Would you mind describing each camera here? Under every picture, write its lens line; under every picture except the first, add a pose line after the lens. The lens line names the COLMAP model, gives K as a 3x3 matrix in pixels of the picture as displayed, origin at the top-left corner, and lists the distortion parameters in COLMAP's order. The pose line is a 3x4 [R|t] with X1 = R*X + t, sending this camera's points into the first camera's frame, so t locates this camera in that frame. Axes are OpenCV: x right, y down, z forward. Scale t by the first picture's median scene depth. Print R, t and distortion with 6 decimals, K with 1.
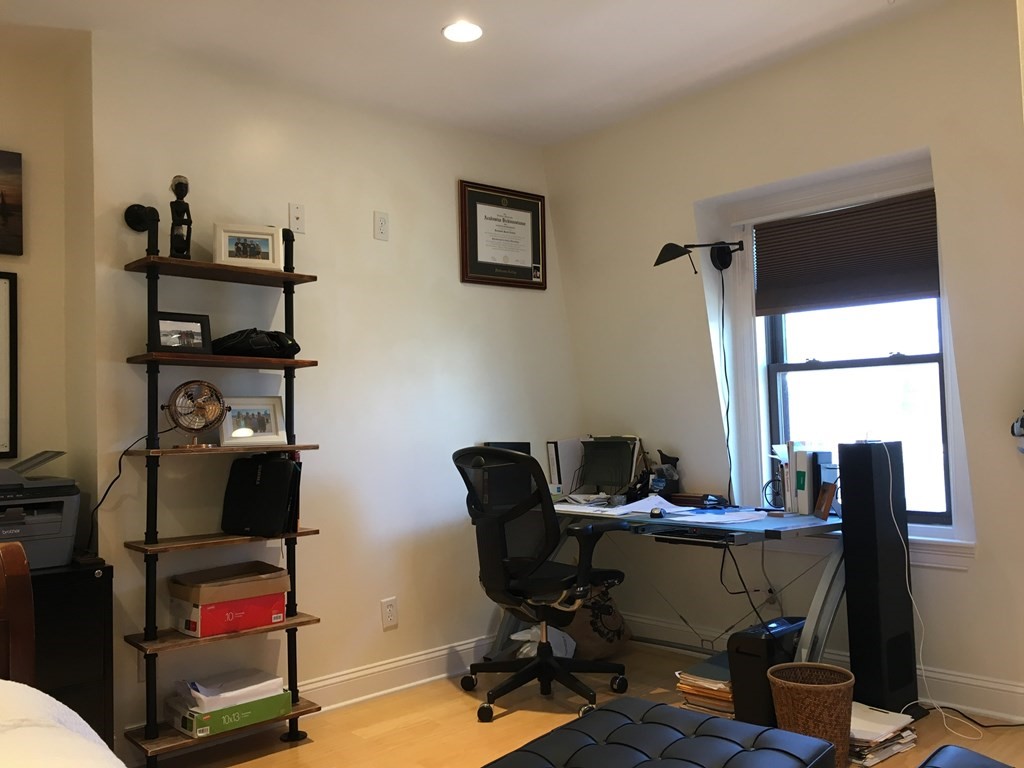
lens RADIAL K [[868.3, 0, 511.7], [0, 868.3, 389.6], [0, 0, 1]] dist [0.064712, -0.092751]
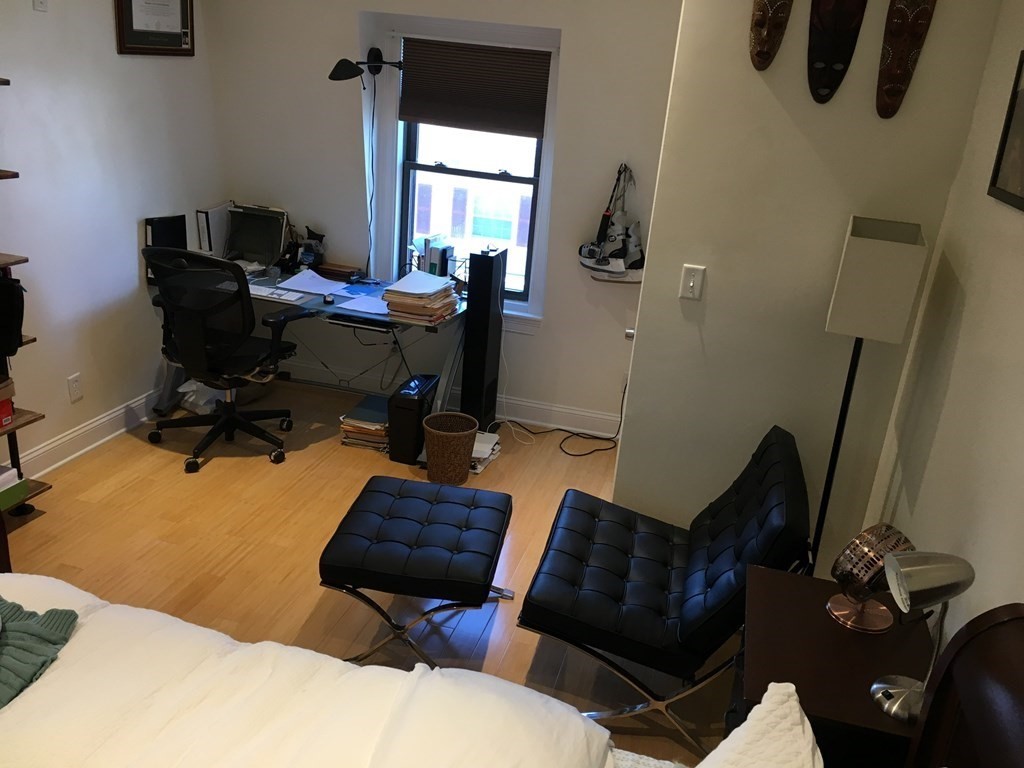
lens RADIAL K [[868.3, 0, 511.7], [0, 868.3, 389.6], [0, 0, 1]] dist [0.064712, -0.092751]
pose [[0.840156, -0.091718, 0.534533, -0.256165], [-0.130402, 0.922520, 0.363252, -0.198786], [-0.526434, -0.374892, 0.763101, -0.111240]]
